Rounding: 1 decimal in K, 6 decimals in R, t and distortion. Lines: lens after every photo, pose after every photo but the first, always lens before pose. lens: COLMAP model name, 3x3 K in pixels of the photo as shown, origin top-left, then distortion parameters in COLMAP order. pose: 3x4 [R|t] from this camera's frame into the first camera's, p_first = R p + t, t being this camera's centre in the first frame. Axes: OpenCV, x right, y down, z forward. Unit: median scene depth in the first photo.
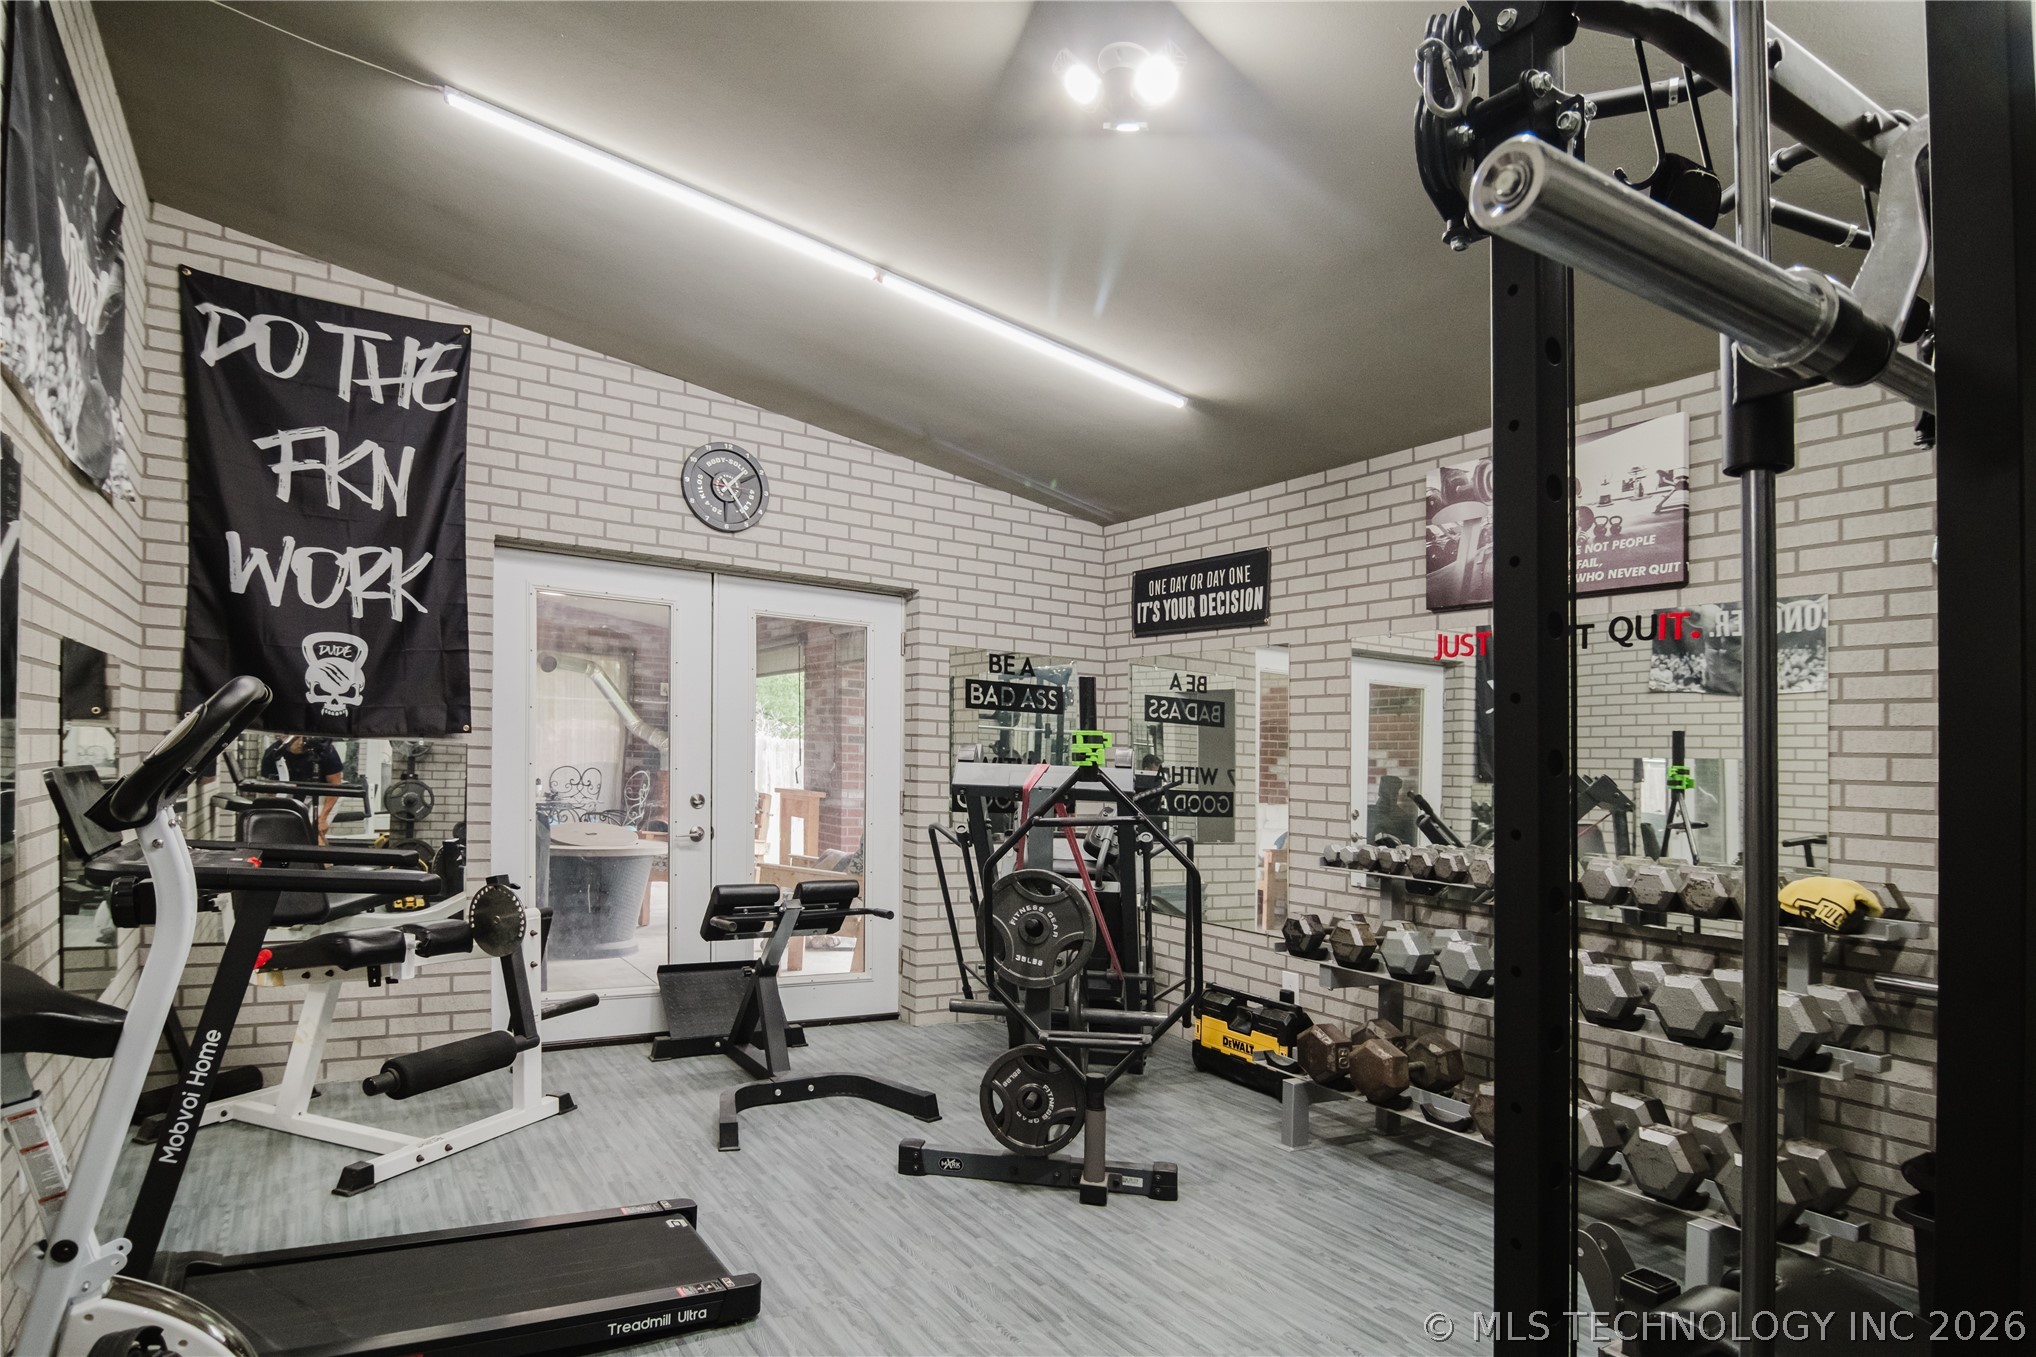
lens RADIAL K [[1121.8, 0, 1013.7], [0, 1121.8, 699.8], [0, 0, 1]] dist [-0.012416, -0.007806]
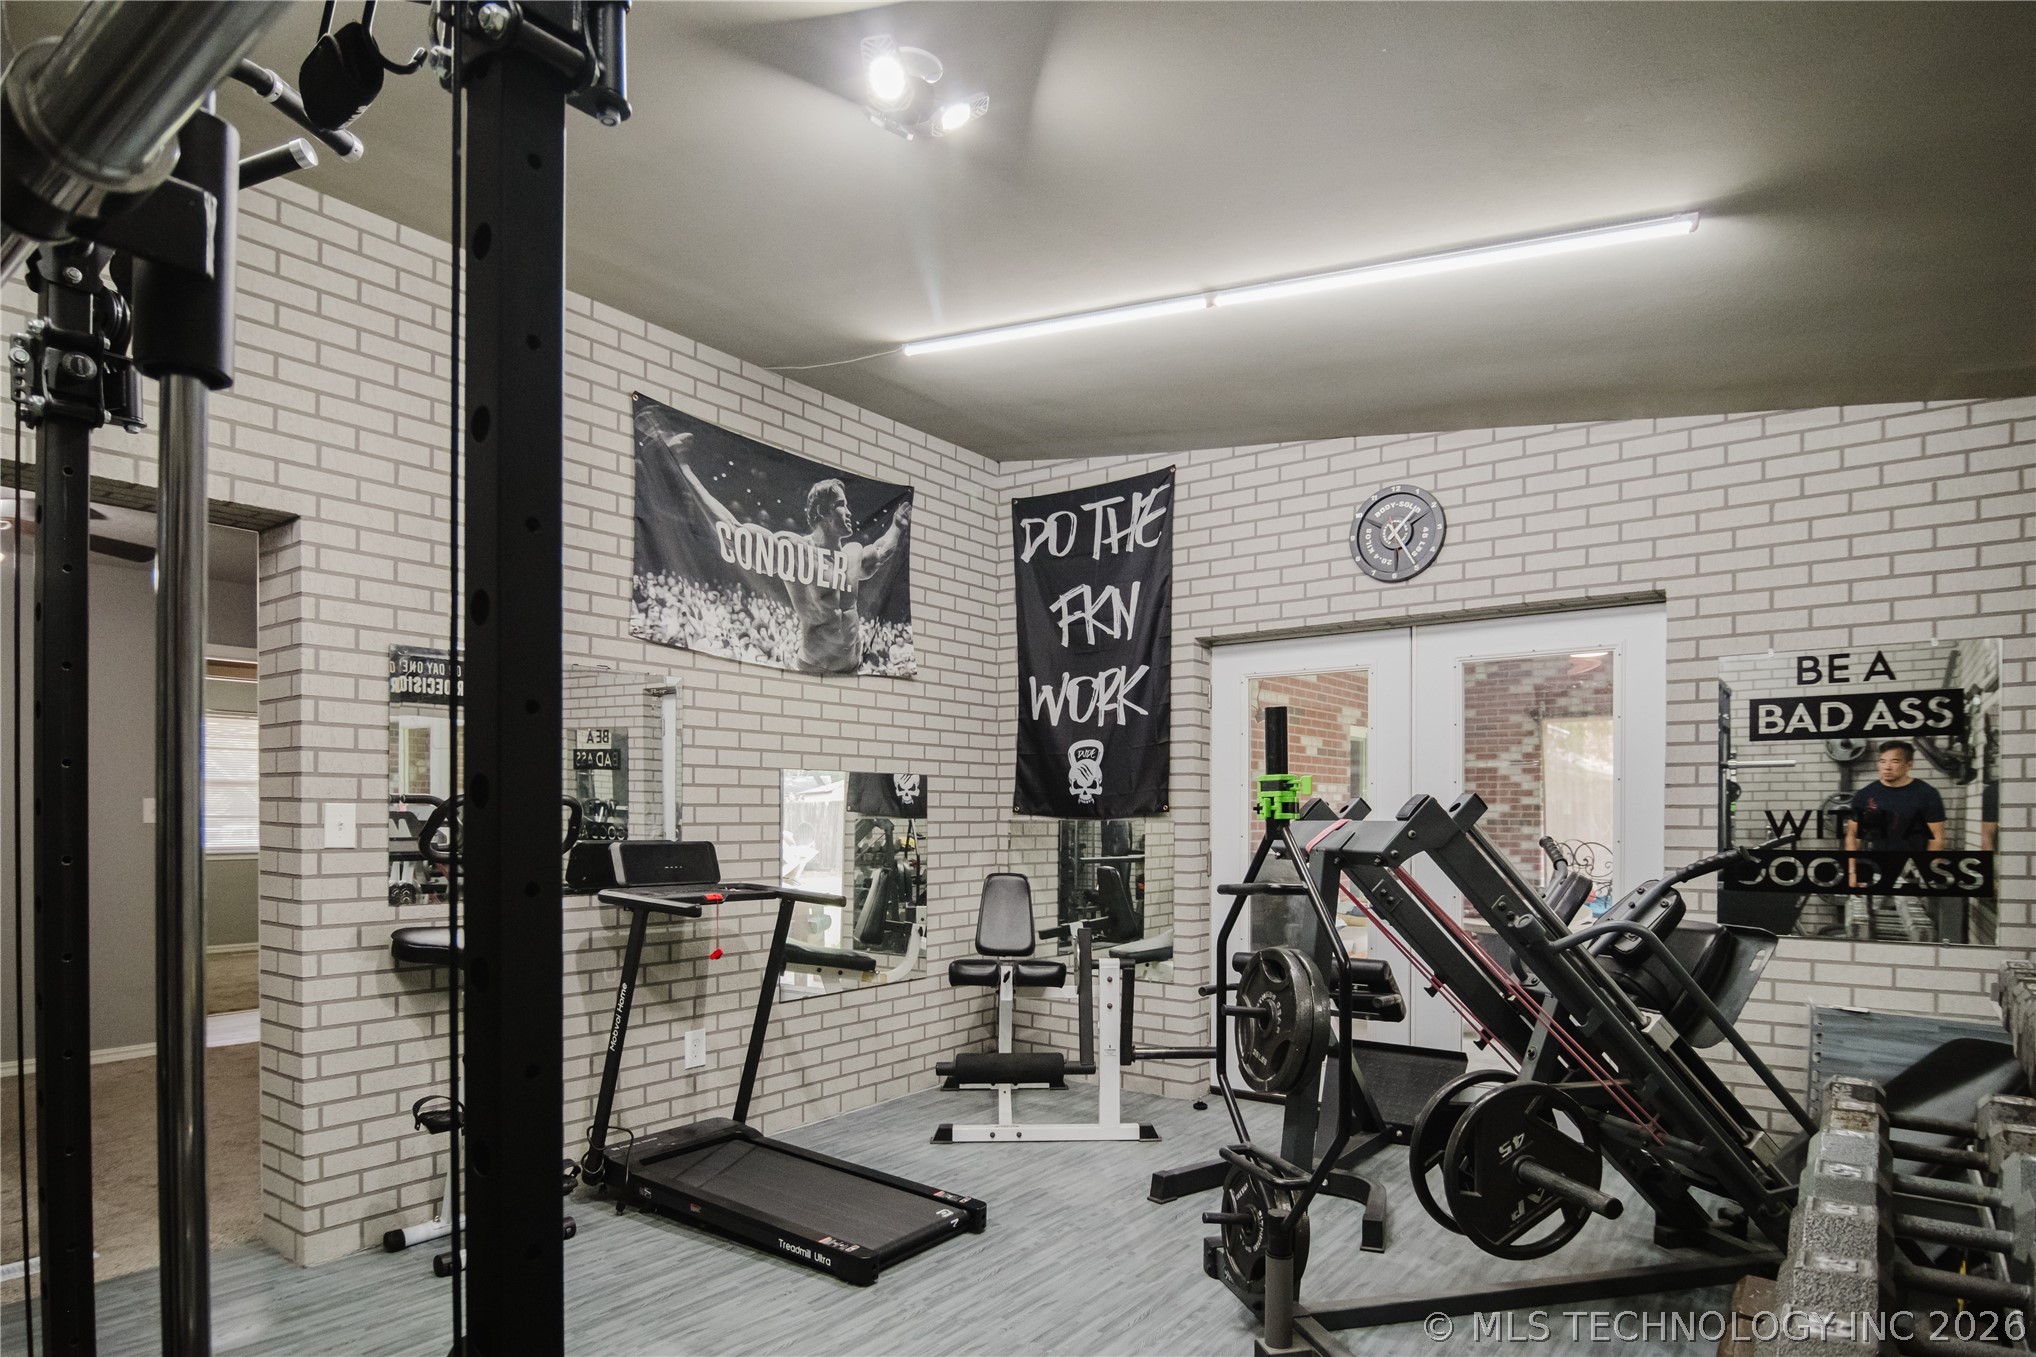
lens RADIAL K [[1121.8, 0, 1000.5], [0, 1121.8, 797.5], [0, 0, 1]] dist [-0.012416, -0.007806]
pose [[0.370249, -0.057233, -0.927168, 0.470763], [0.069836, 0.996991, -0.033656, 0.036467], [0.926304, -0.052289, 0.373132, 0.341899]]
